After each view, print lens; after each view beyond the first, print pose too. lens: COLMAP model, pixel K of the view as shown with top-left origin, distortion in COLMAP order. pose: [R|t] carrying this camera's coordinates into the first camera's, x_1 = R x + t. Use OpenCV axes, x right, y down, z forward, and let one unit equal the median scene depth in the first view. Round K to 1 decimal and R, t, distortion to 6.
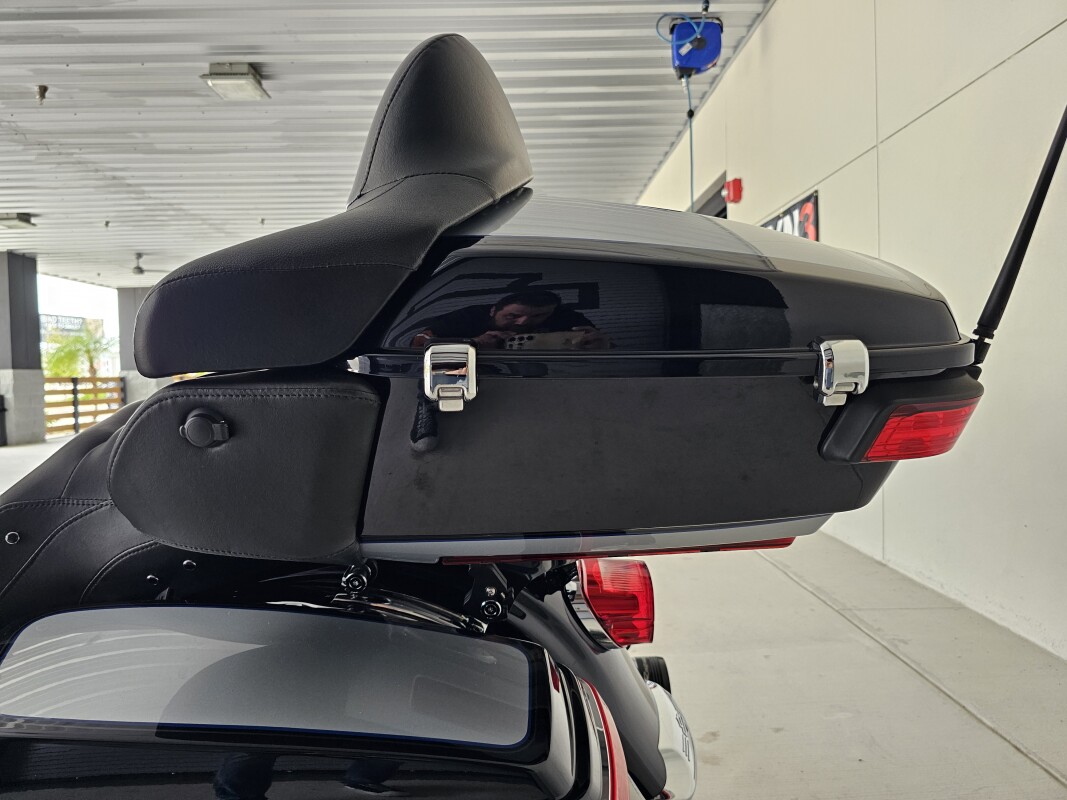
lens RADIAL K [[711.9, 0, 531.1], [0, 711.9, 414.5], [0, 0, 1]] dist [0.028144, -0.036859]
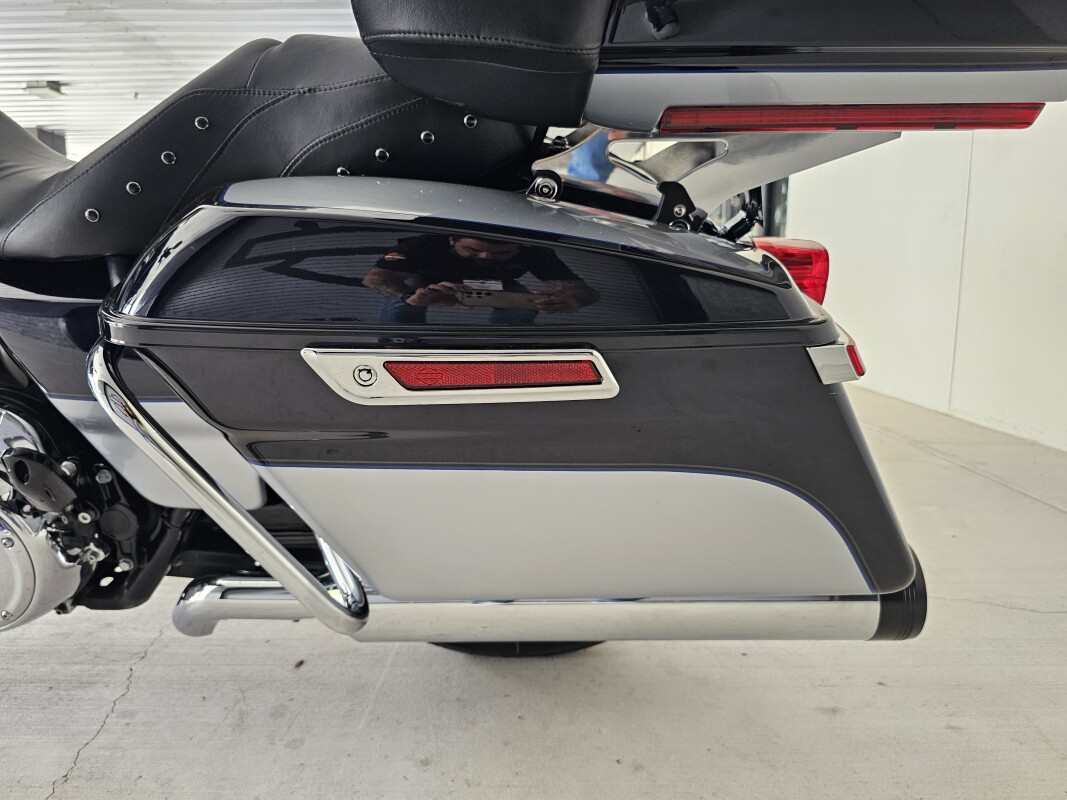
lens RADIAL K [[711.9, 0, 531.1], [0, 711.9, 414.5], [0, 0, 1]] dist [0.028144, -0.036859]
pose [[0.998876, 0.029575, -0.037047, -0.053363], [-0.024133, 0.989919, 0.139560, 0.097308], [0.040801, -0.138510, 0.989520, -0.000085]]
